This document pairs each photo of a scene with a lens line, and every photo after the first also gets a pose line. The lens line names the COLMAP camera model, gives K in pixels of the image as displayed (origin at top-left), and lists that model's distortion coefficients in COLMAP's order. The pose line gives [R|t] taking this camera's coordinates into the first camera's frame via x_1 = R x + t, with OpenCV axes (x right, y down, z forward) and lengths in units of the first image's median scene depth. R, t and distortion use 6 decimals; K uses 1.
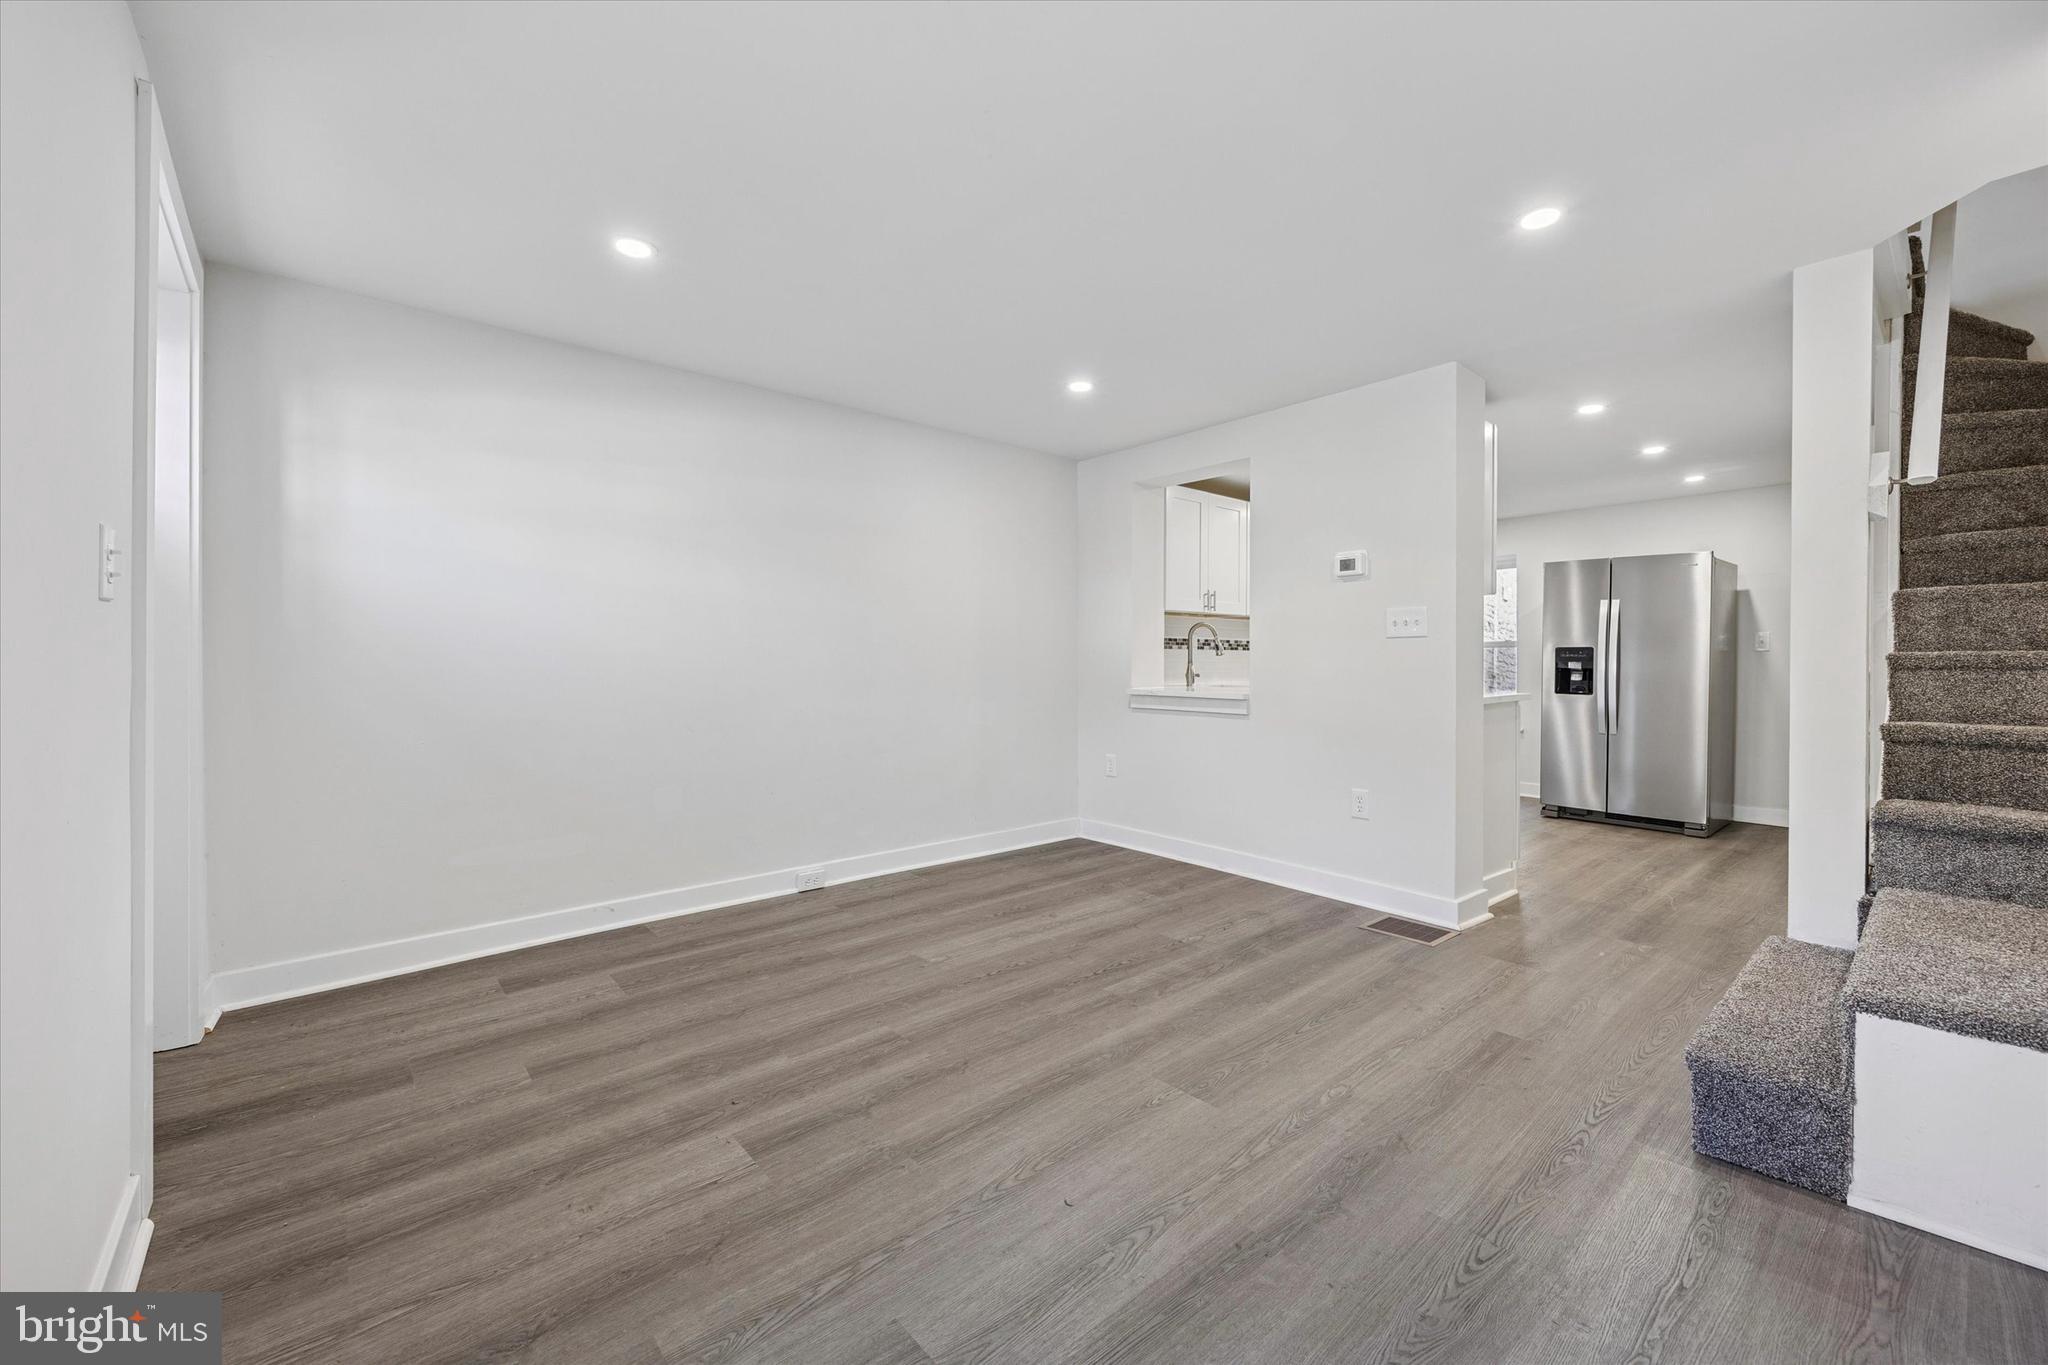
lens RADIAL K [[786.8, 0, 1053.1], [0, 786.8, 664.4], [0, 0, 1]] dist [0.001302, -0.000439]
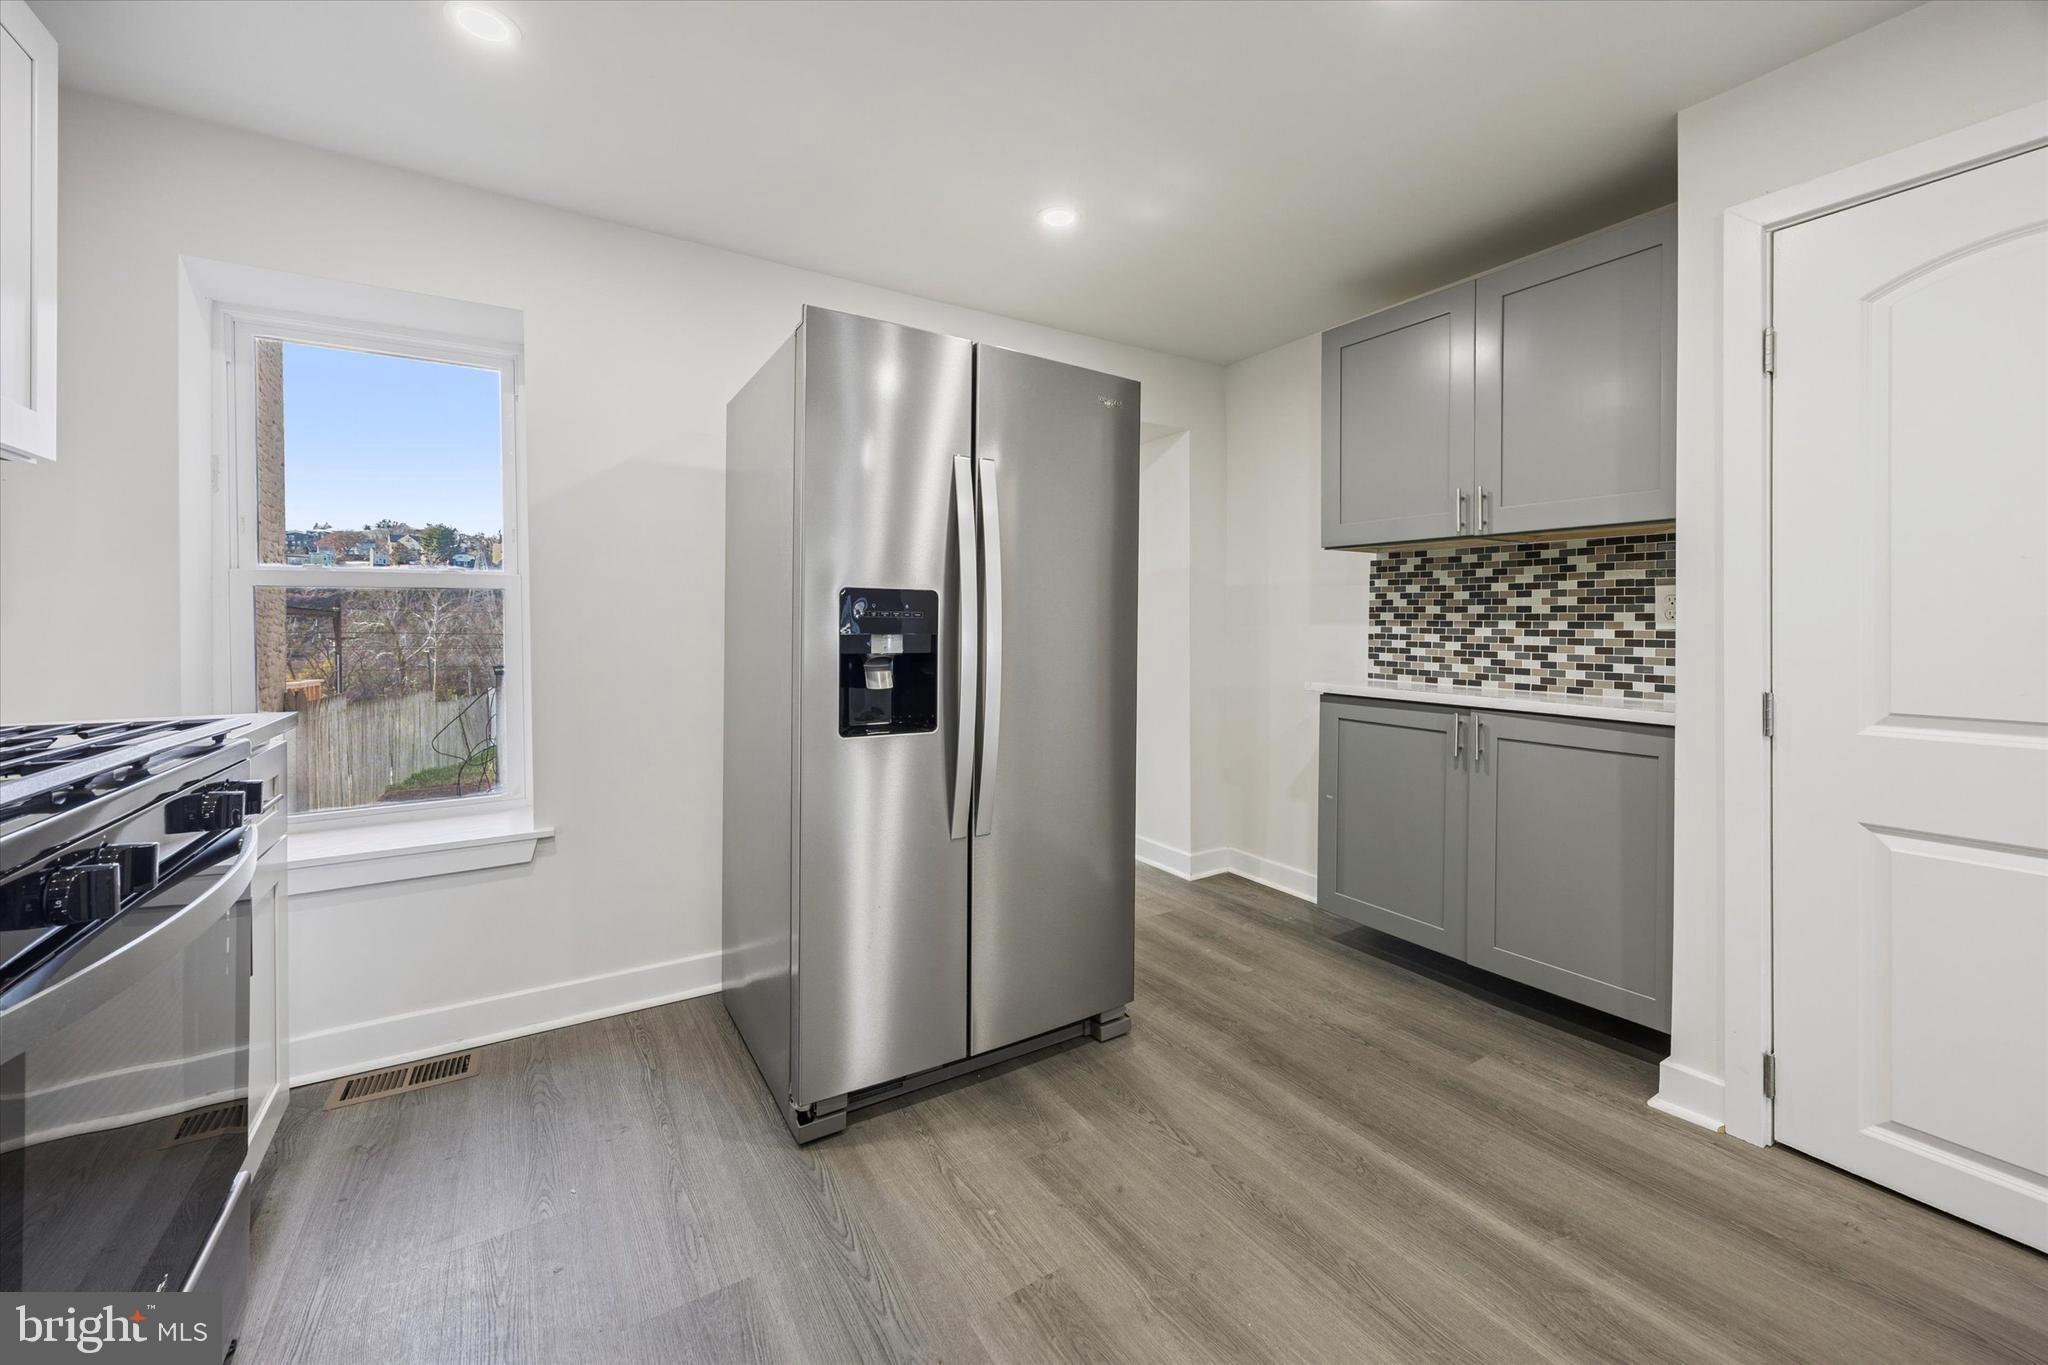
lens RADIAL K [[786.8, 0, 1037.3], [0, 786.8, 629.5], [0, 0, 1]] dist [0.001302, -0.000439]
pose [[0.133070, -0.002507, 0.991103, 0.346703], [0.005200, 0.999985, 0.001831, -0.005666], [-0.991093, 0.004910, 0.133081, 0.900471]]
